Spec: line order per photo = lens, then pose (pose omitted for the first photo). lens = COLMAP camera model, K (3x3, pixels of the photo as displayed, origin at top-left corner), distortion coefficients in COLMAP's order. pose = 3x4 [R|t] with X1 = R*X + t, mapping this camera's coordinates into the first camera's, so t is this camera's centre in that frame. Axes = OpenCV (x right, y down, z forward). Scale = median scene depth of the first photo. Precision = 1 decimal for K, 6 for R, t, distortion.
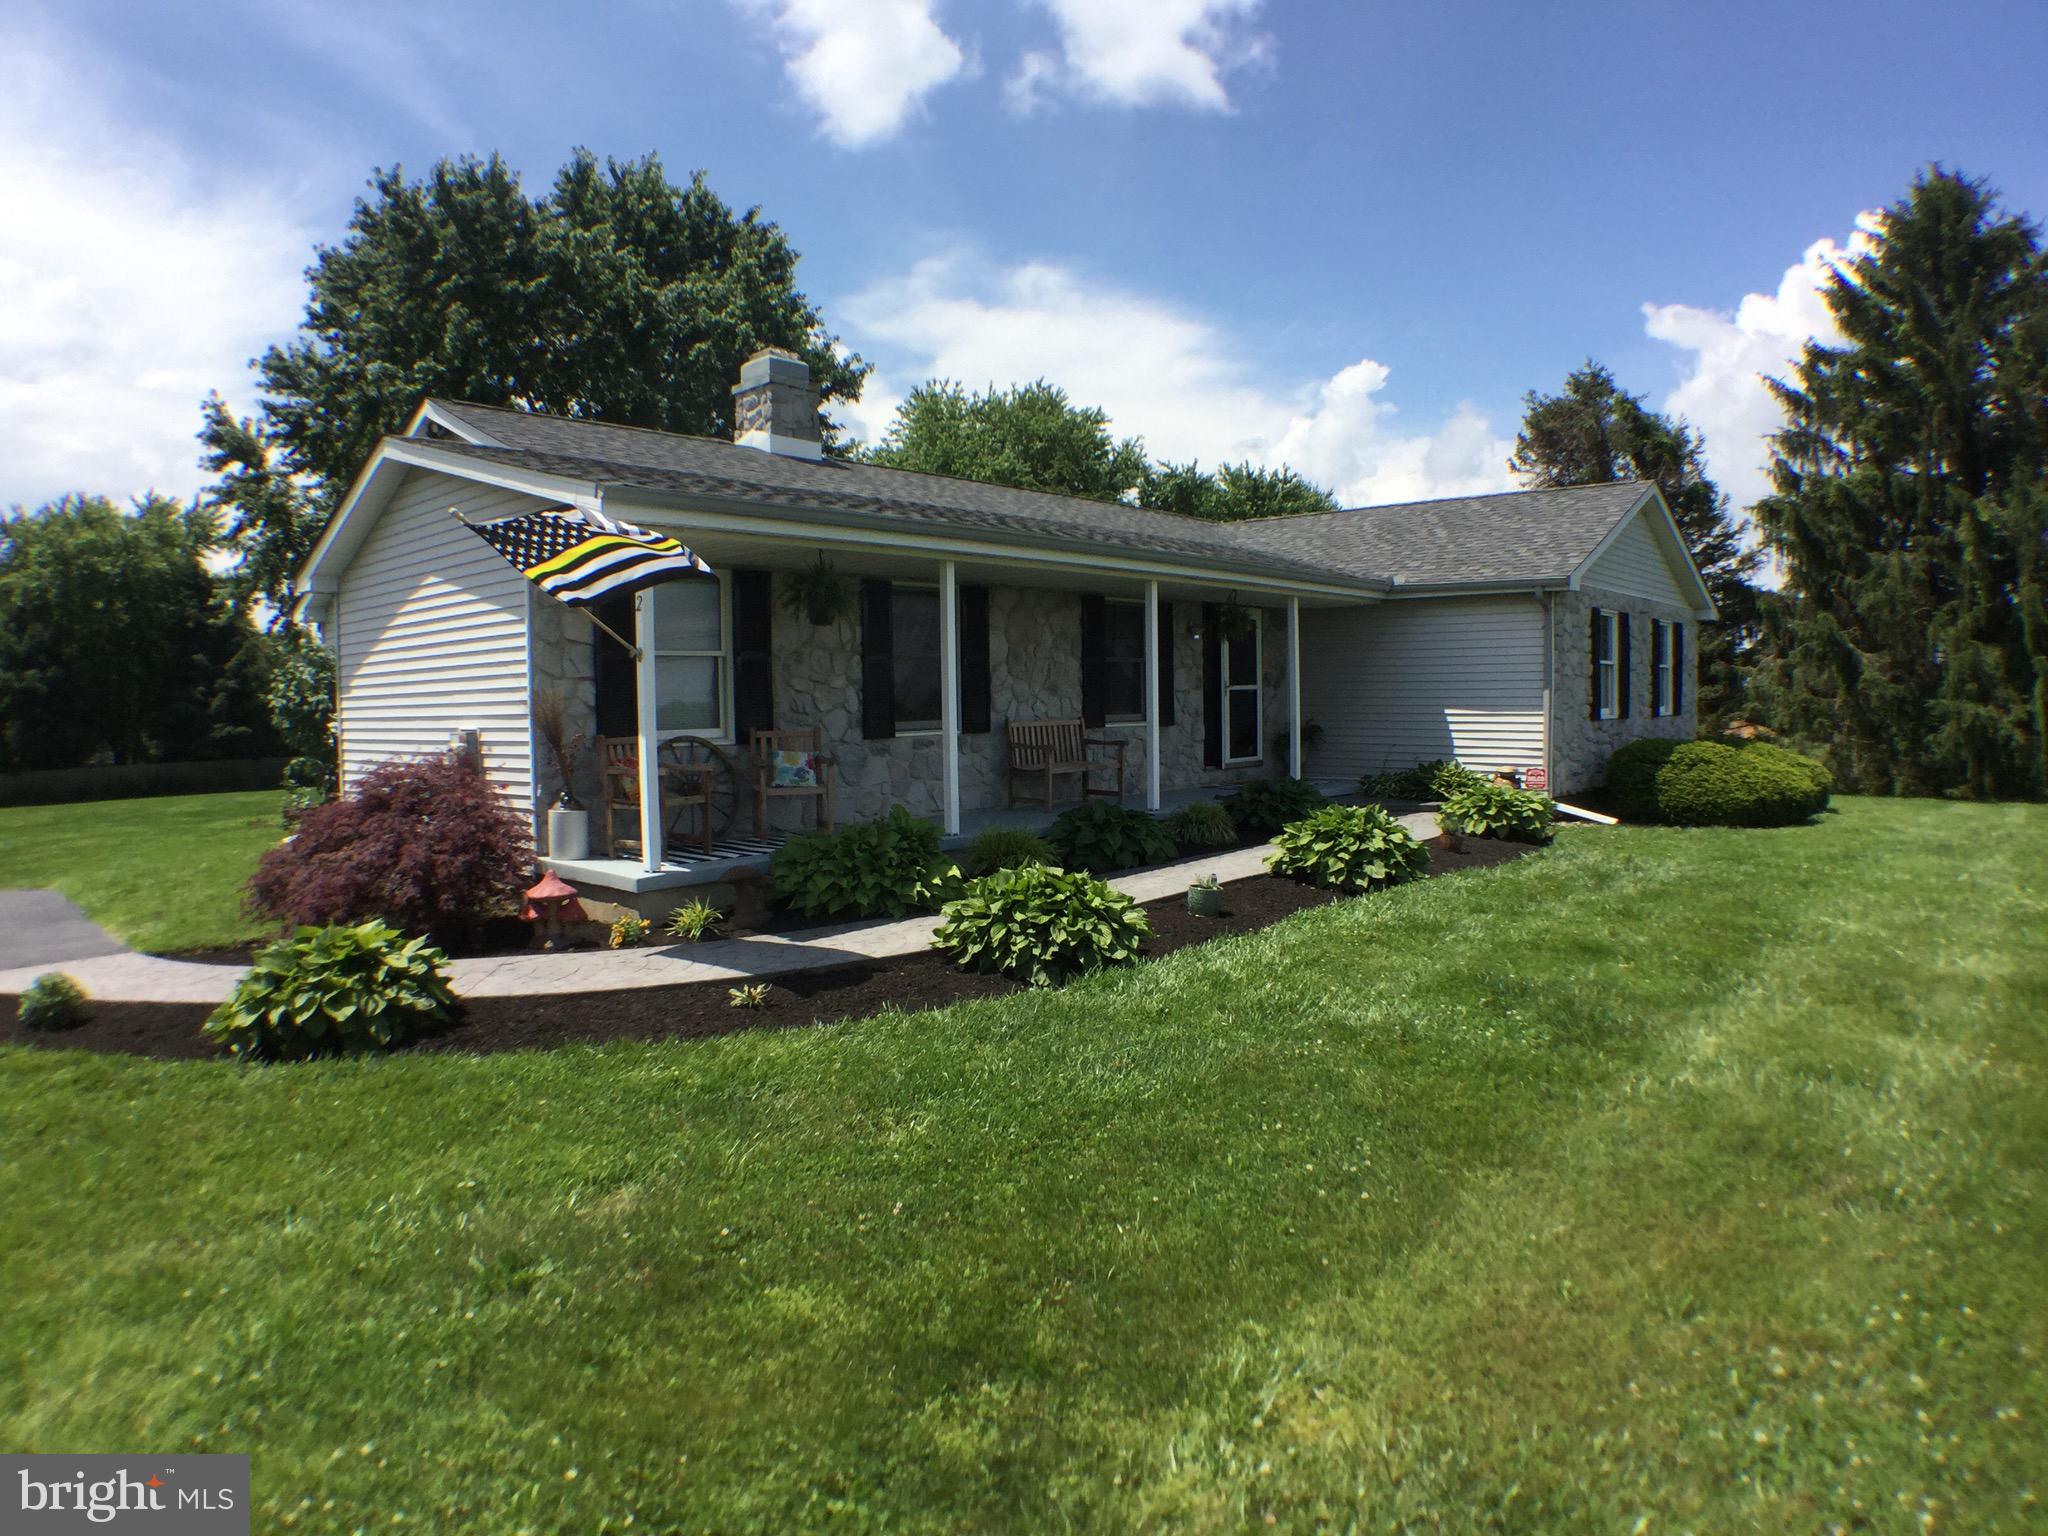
lens RADIAL K [[1278.4, 0, 1042.4], [0, 1278.4, 781.6], [0, 0, 1]] dist [-0.157420, 0.002832]
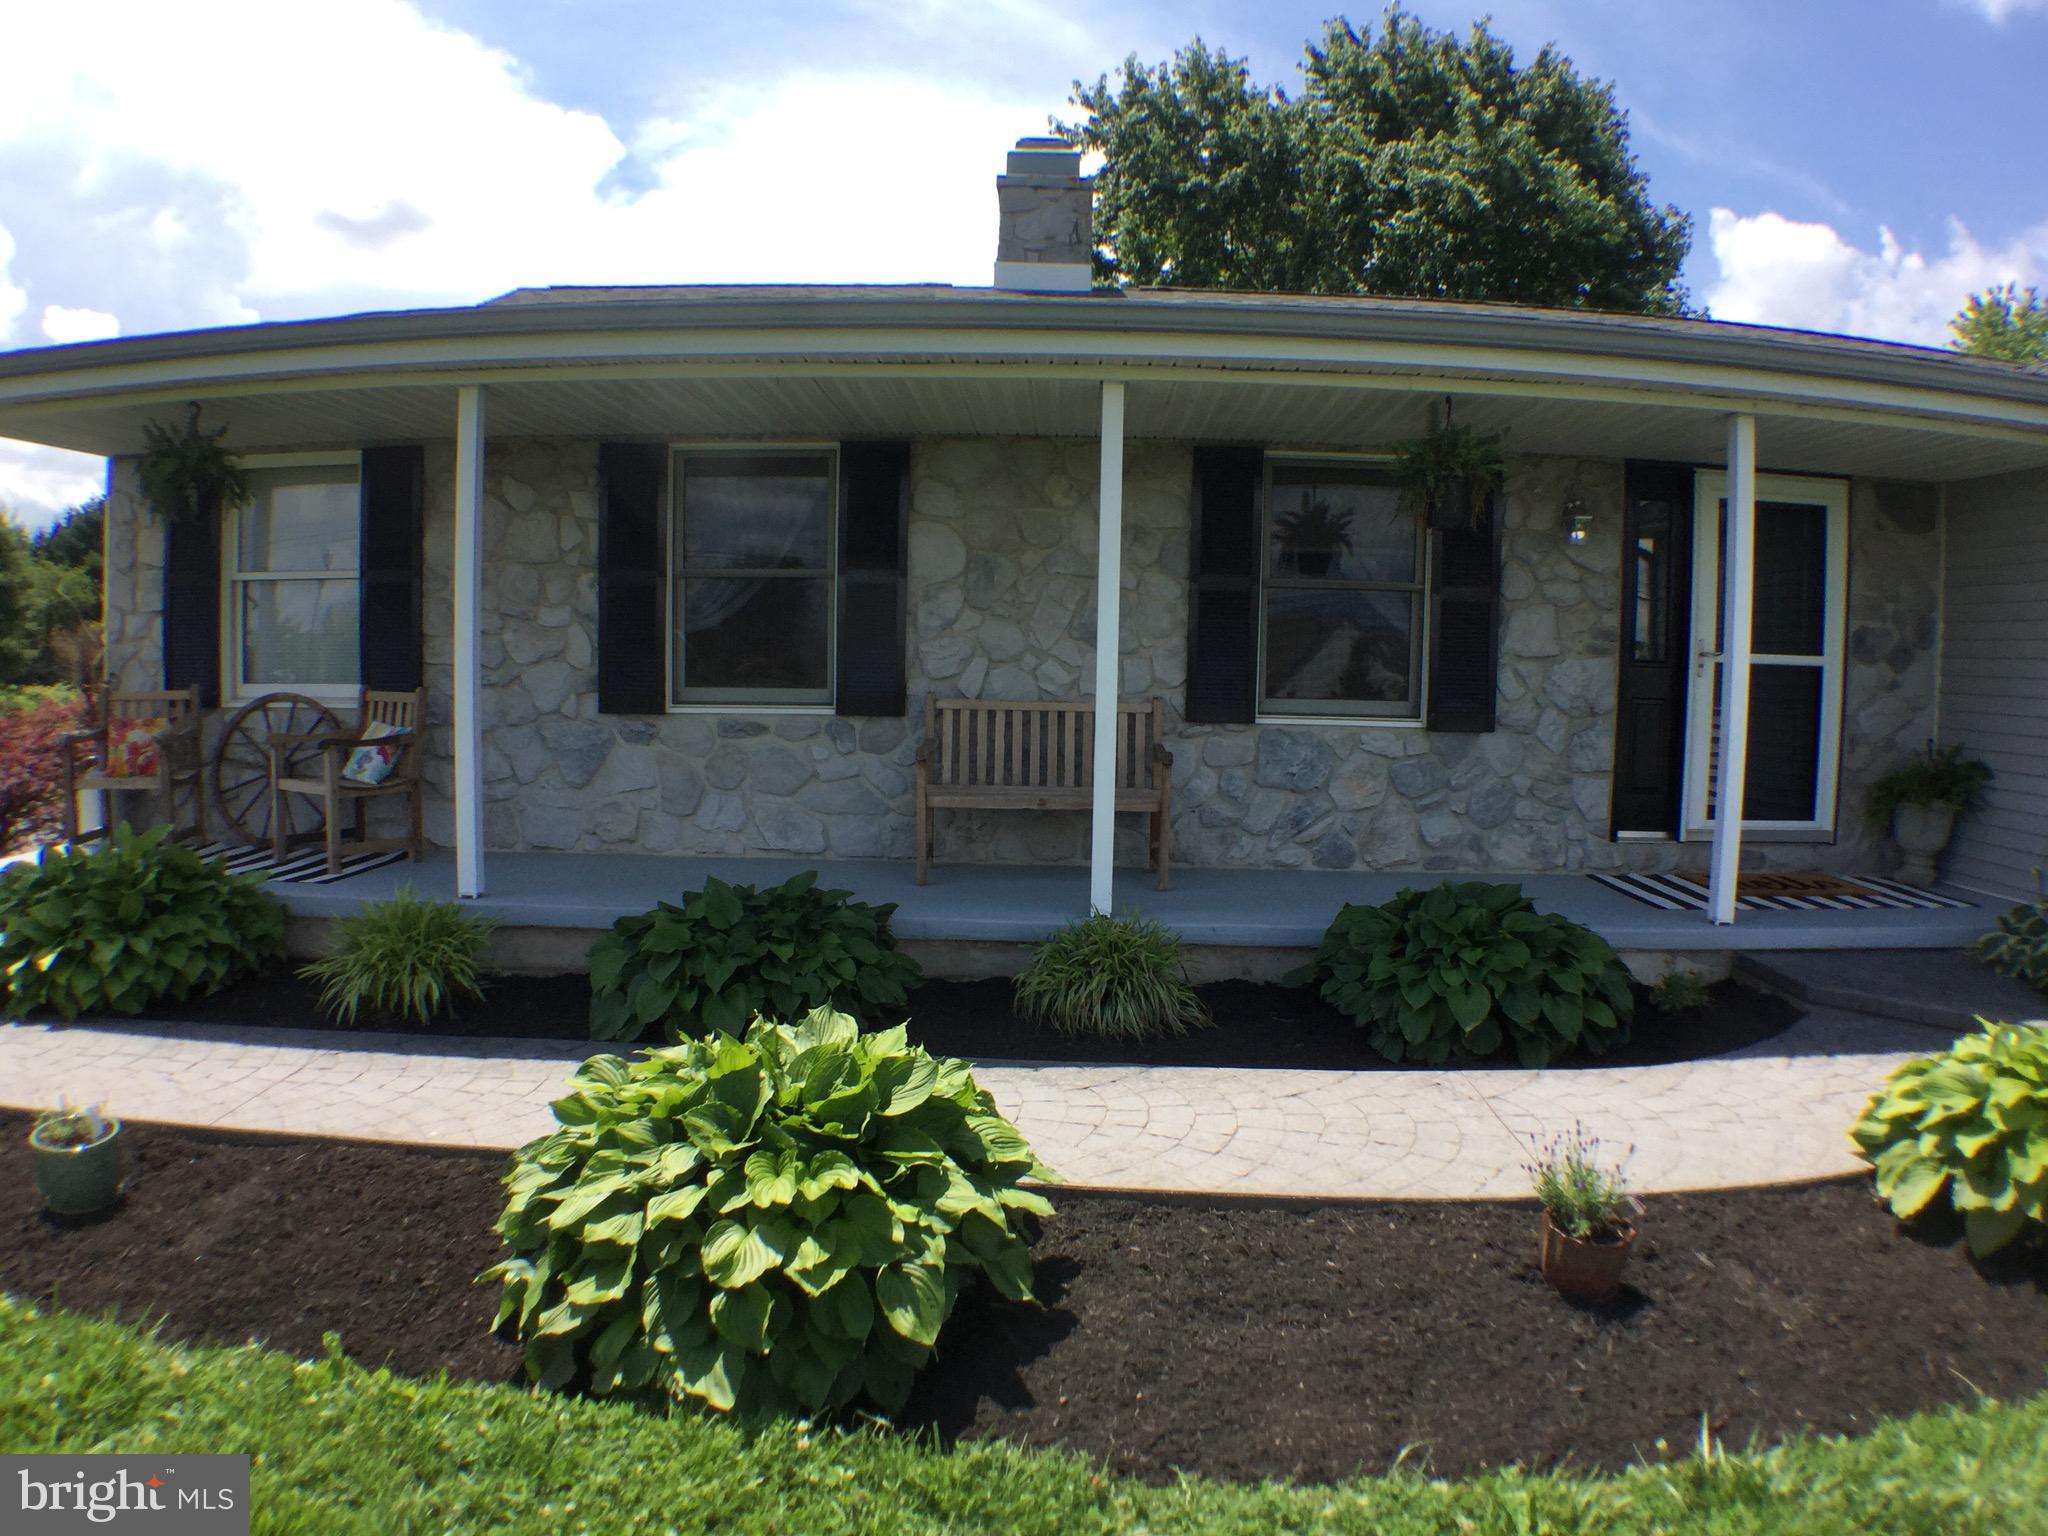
lens RADIAL K [[1278.4, 0, 1040.0], [0, 1278.4, 792.6], [0, 0, 1]] dist [-0.157420, 0.002832]
pose [[0.648867, 0.101655, -0.754081, 0.292343], [-0.079106, 0.994678, 0.066020, -0.034209], [0.756778, 0.016814, 0.653455, 0.516744]]
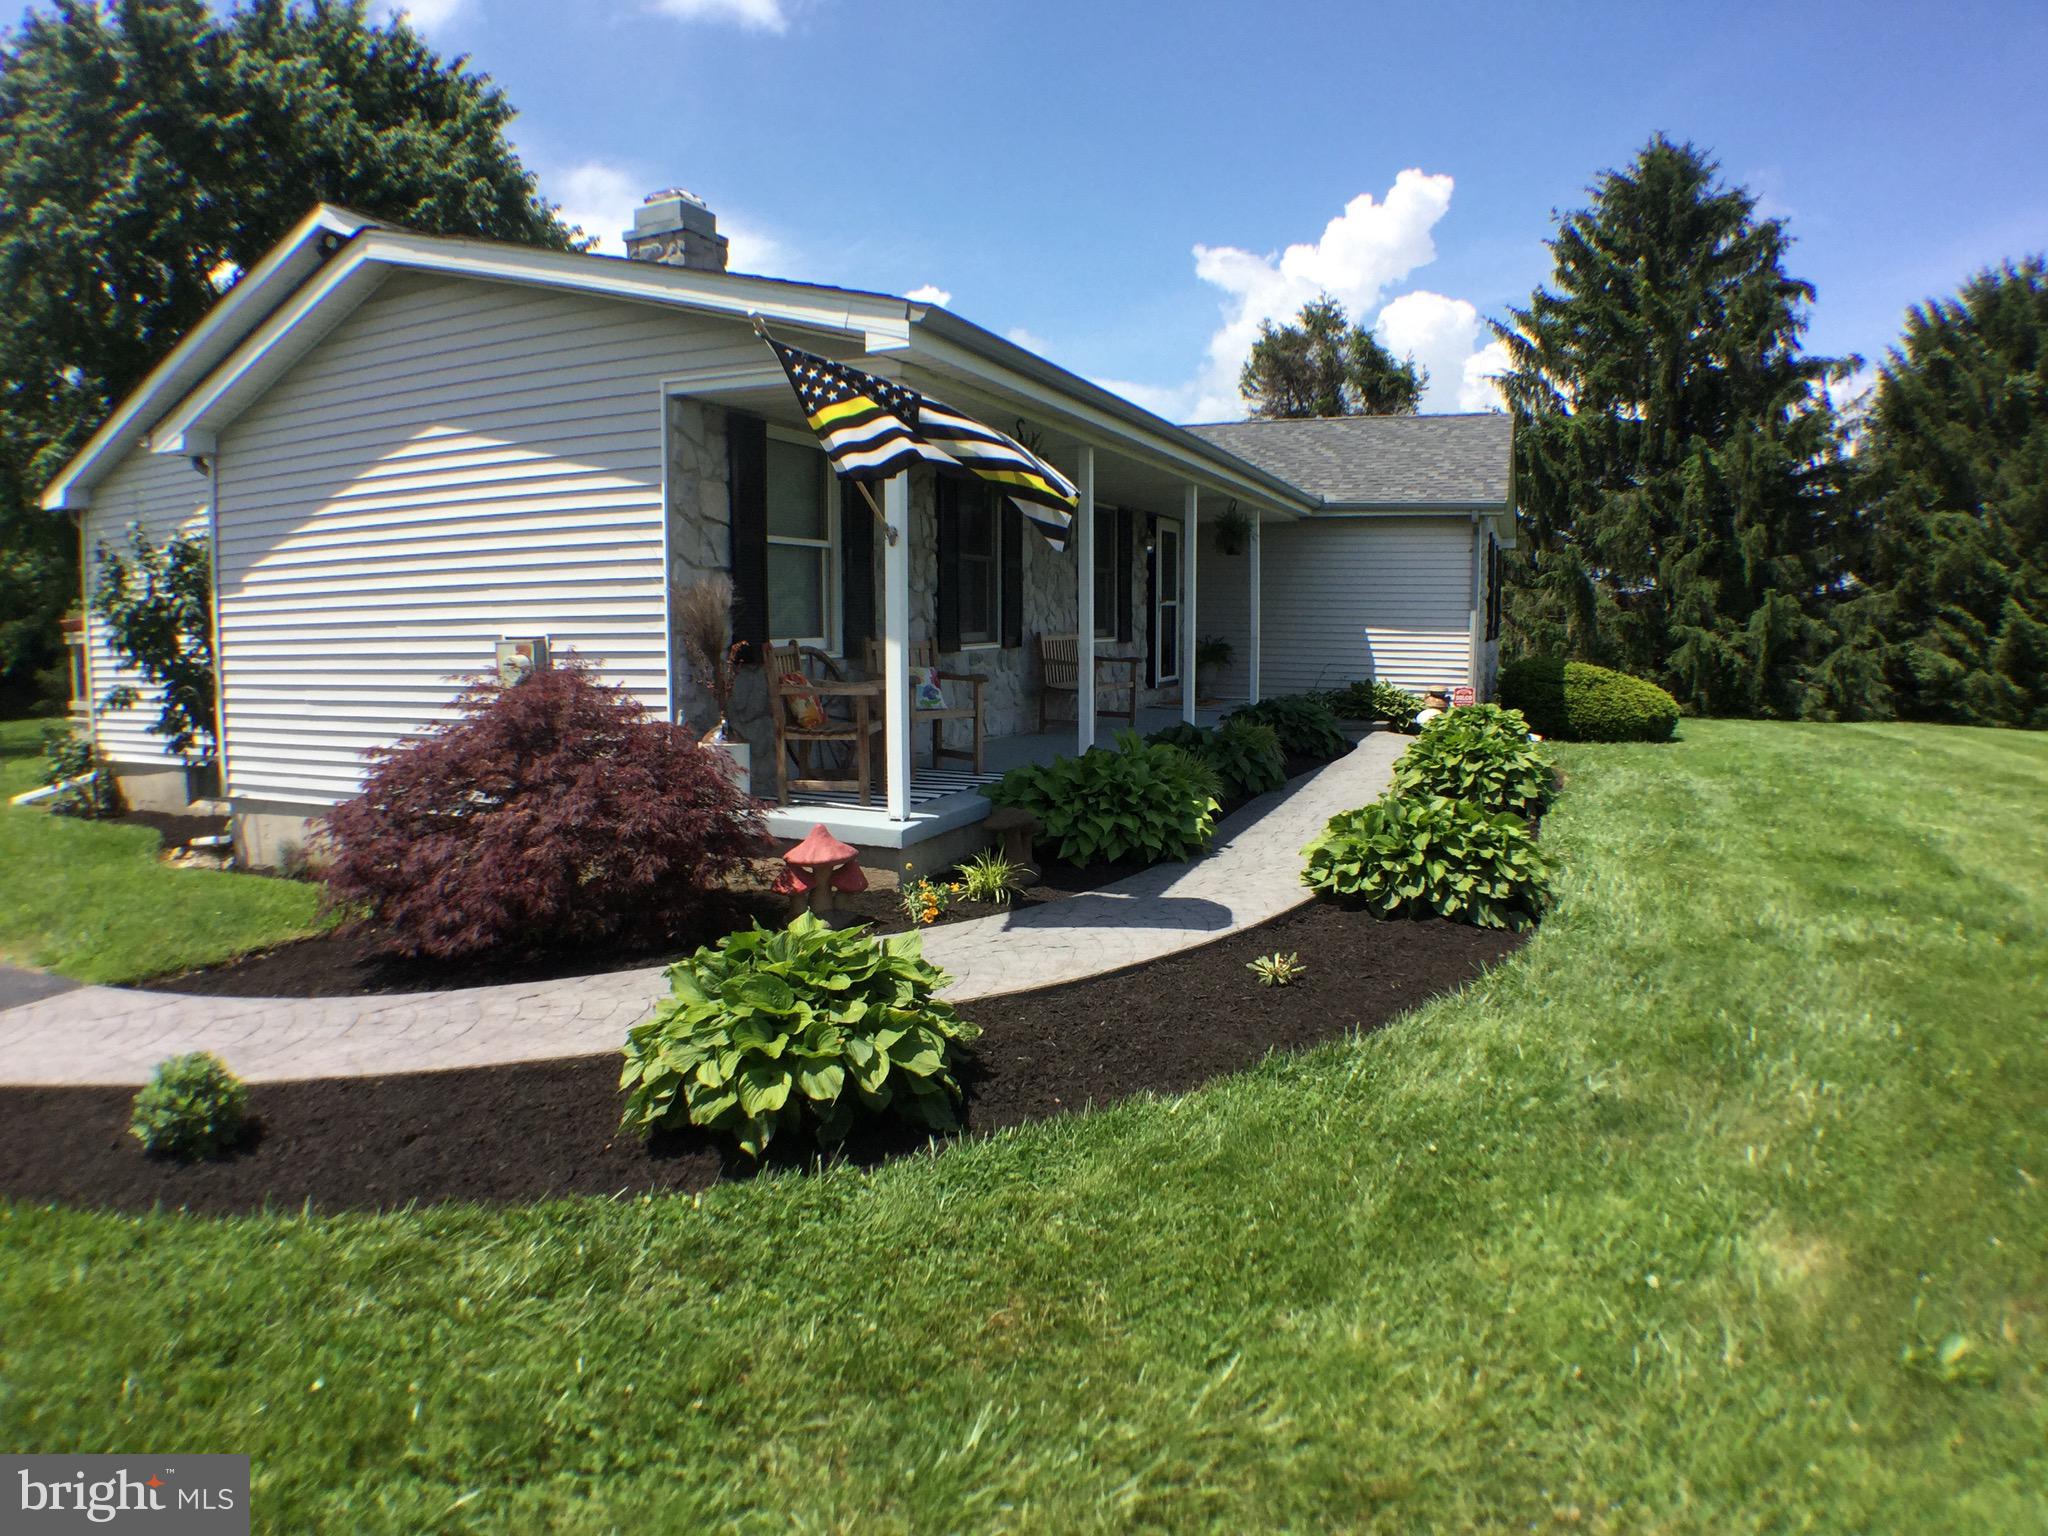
lens RADIAL K [[1278.4, 0, 1035.5], [0, 1278.4, 778.7], [0, 0, 1]] dist [-0.157420, 0.002832]
pose [[0.945084, -0.026429, 0.325757, -0.238594], [0.007091, 0.998149, 0.060407, -0.000211], [-0.326751, -0.054779, 0.943522, 0.113756]]
